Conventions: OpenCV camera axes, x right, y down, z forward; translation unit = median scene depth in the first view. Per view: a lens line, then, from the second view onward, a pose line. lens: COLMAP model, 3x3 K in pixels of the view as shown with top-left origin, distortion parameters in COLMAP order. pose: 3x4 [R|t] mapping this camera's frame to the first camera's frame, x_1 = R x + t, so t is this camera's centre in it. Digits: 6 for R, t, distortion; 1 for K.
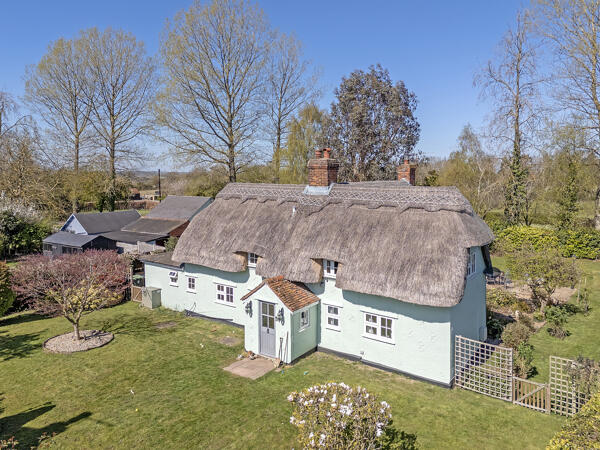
lens RADIAL K [[501.6, 0, 308.5], [0, 501.6, 203.2], [0, 0, 1]] dist [0.077510, -0.002679]
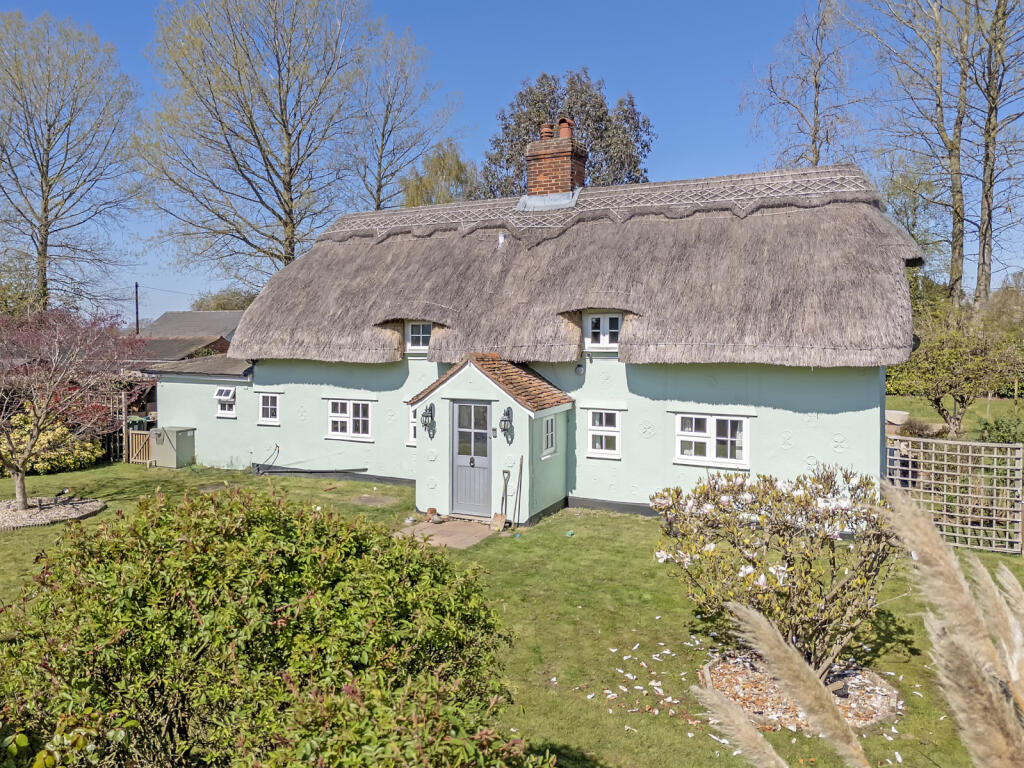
lens RADIAL K [[821.1, 0, 511.8], [0, 821.1, 355.1], [0, 0, 1]] dist [0.054669, -0.003380]
pose [[0.985358, 0.011768, 0.170089, -0.171653], [-0.002610, 0.998539, -0.053967, 0.188802], [-0.170476, 0.052732, 0.983950, 0.220077]]
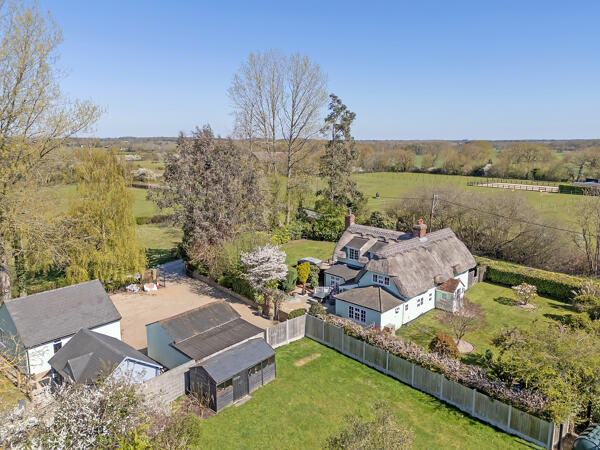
lens RADIAL K [[494.6, 0, 300.0], [0, 494.6, 225.0], [0, 0, 1]] dist [0.055041, -0.006004]
pose [[0.022829, -0.175539, 0.984208, -2.352581], [0.056797, 0.983102, 0.174024, -0.553636], [-0.998125, 0.051927, 0.032413, 1.617803]]
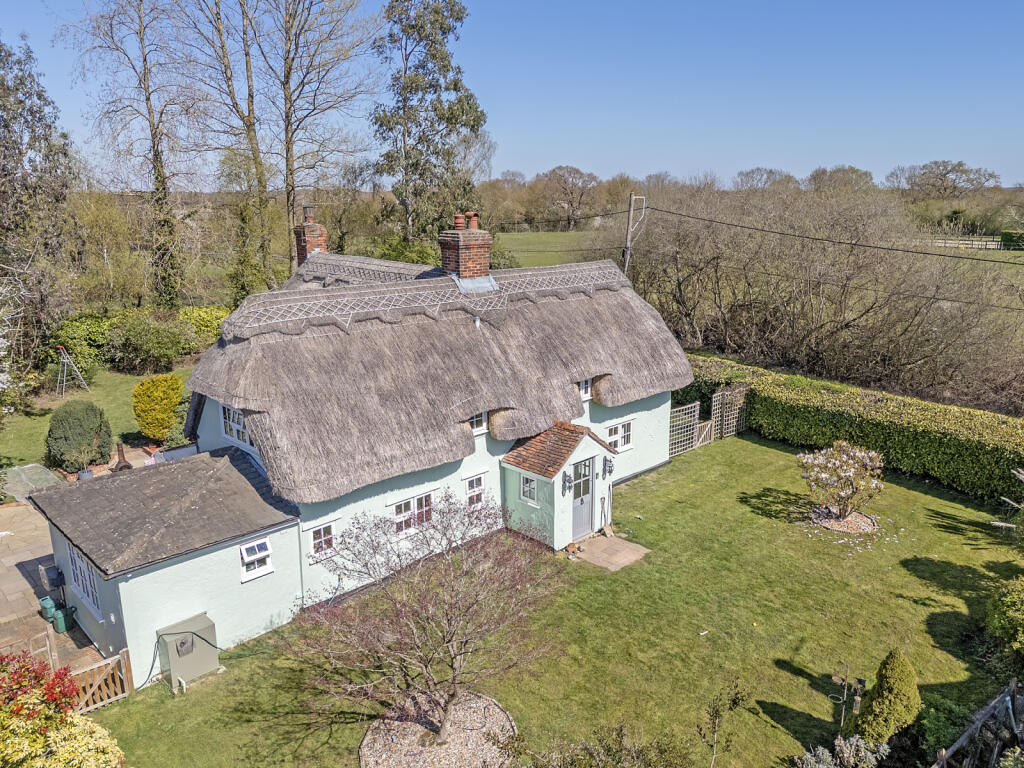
lens RADIAL K [[844.1, 0, 512.0], [0, 844.1, 384.0], [0, 0, 1]] dist [0.055041, -0.006004]
pose [[0.066390, -0.222163, 0.972747, -1.109605], [0.063671, 0.973854, 0.218070, -0.143814], [-0.995760, 0.047458, 0.078800, 0.969438]]
